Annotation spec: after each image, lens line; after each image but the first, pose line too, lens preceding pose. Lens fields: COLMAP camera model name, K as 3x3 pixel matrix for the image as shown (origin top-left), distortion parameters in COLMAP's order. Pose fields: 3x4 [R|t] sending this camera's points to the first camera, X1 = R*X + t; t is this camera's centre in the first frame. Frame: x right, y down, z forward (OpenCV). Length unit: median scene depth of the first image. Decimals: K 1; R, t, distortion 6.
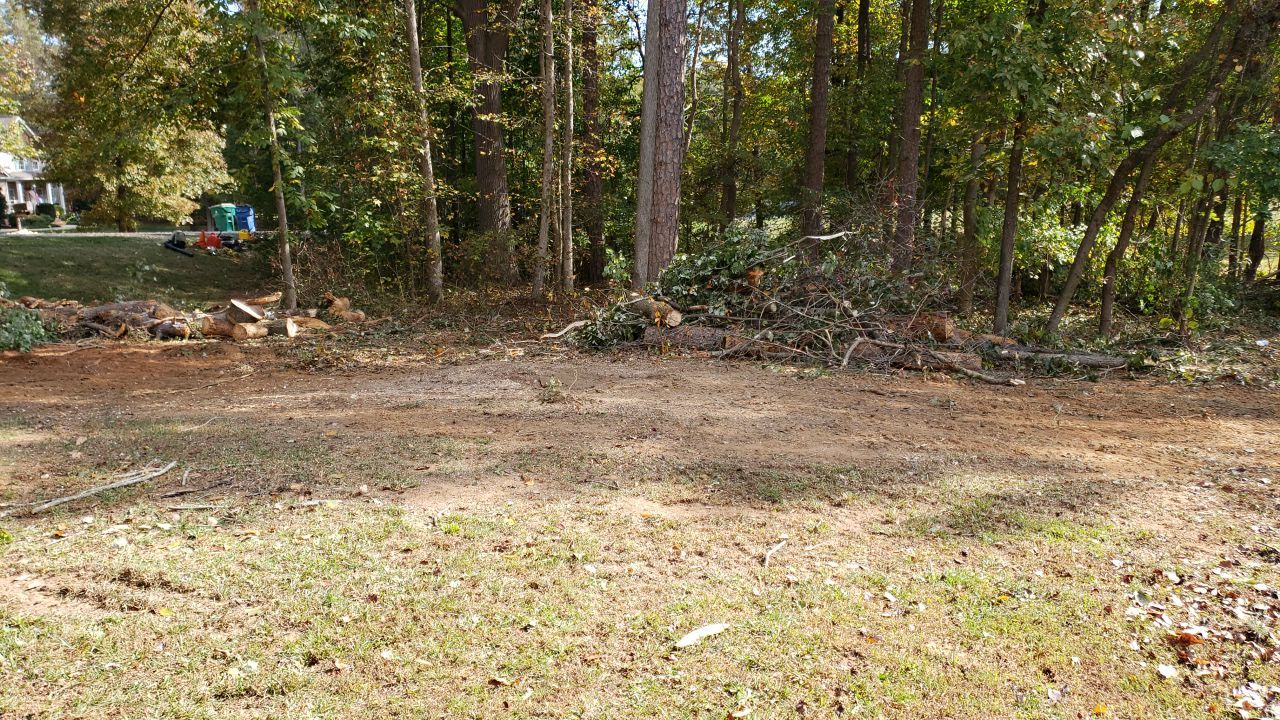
lens RADIAL K [[972.5, 0, 640.7], [0, 972.5, 360.5], [0, 0, 1]] dist [0.013383, 0.004725]
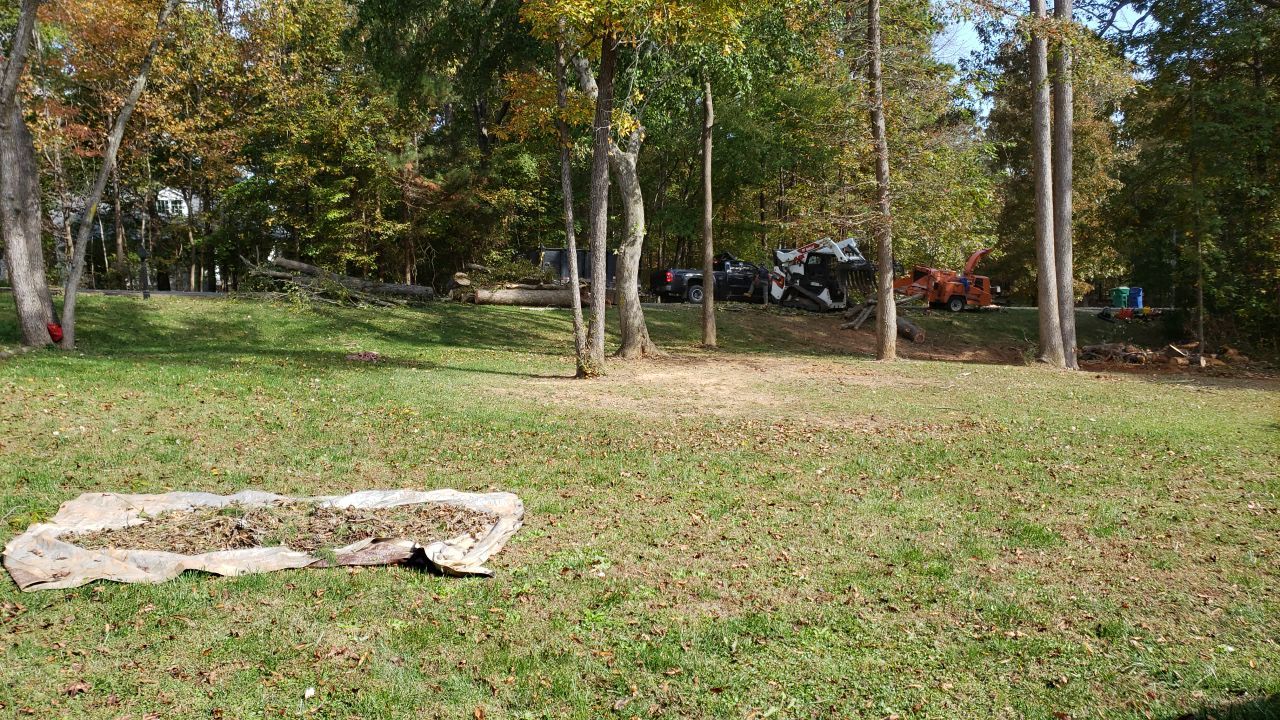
lens RADIAL K [[972.5, 0, 640.4], [0, 972.5, 359.7], [0, 0, 1]] dist [0.013383, 0.004725]
pose [[0.688818, 0.055242, -0.722827, 0.214025], [-0.110971, 0.993376, -0.029831, 0.122202], [0.716391, 0.100761, 0.690385, -0.919624]]
